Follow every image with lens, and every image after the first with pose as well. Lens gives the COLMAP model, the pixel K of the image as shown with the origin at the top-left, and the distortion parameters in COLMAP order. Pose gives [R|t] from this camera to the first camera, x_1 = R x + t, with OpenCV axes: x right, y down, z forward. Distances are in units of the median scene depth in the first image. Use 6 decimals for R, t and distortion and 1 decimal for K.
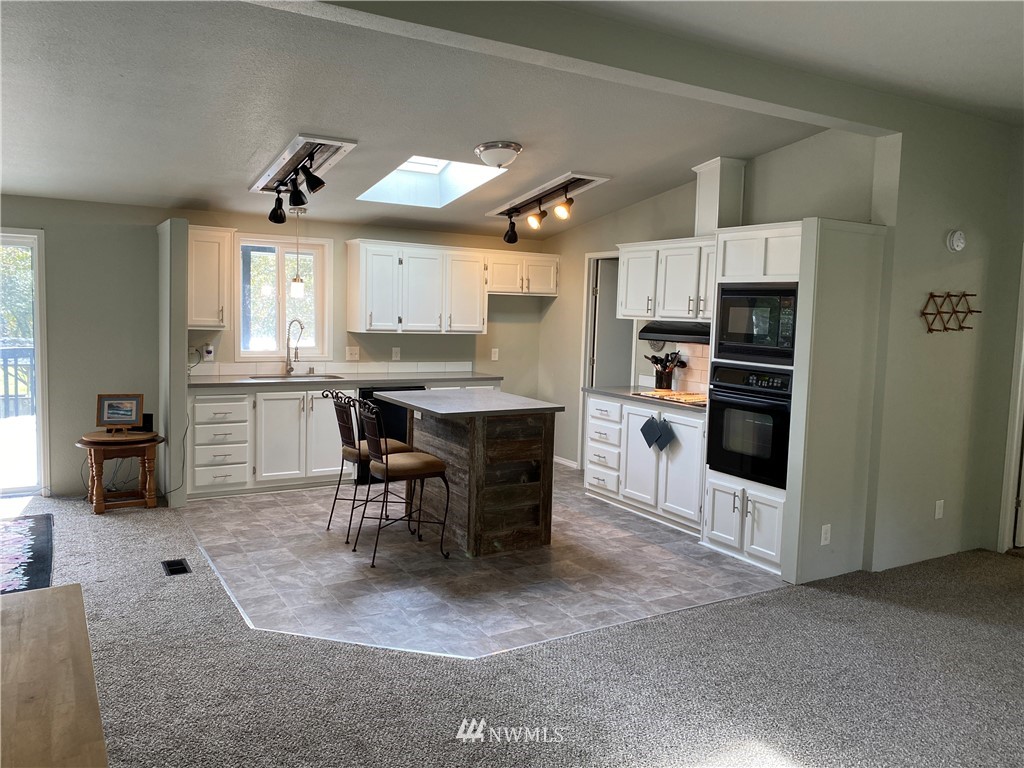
lens RADIAL K [[776.0, 0, 510.3], [0, 776.0, 379.6], [0, 0, 1]] dist [0.051790, -0.014834]
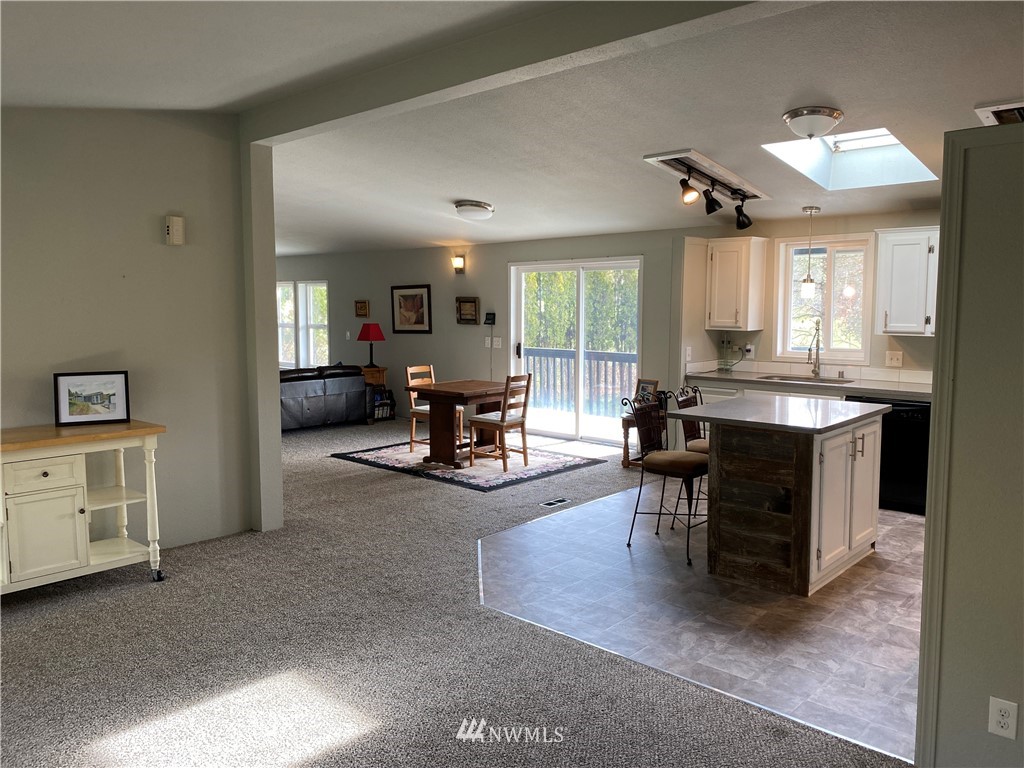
lens RADIAL K [[776.0, 0, 510.6], [0, 776.0, 387.9], [0, 0, 1]] dist [0.051790, -0.014834]
pose [[0.297796, 0.079383, -0.951323, 0.736917], [-0.075018, 0.995401, 0.059578, -0.030952], [0.951677, 0.053624, 0.302381, 0.462609]]
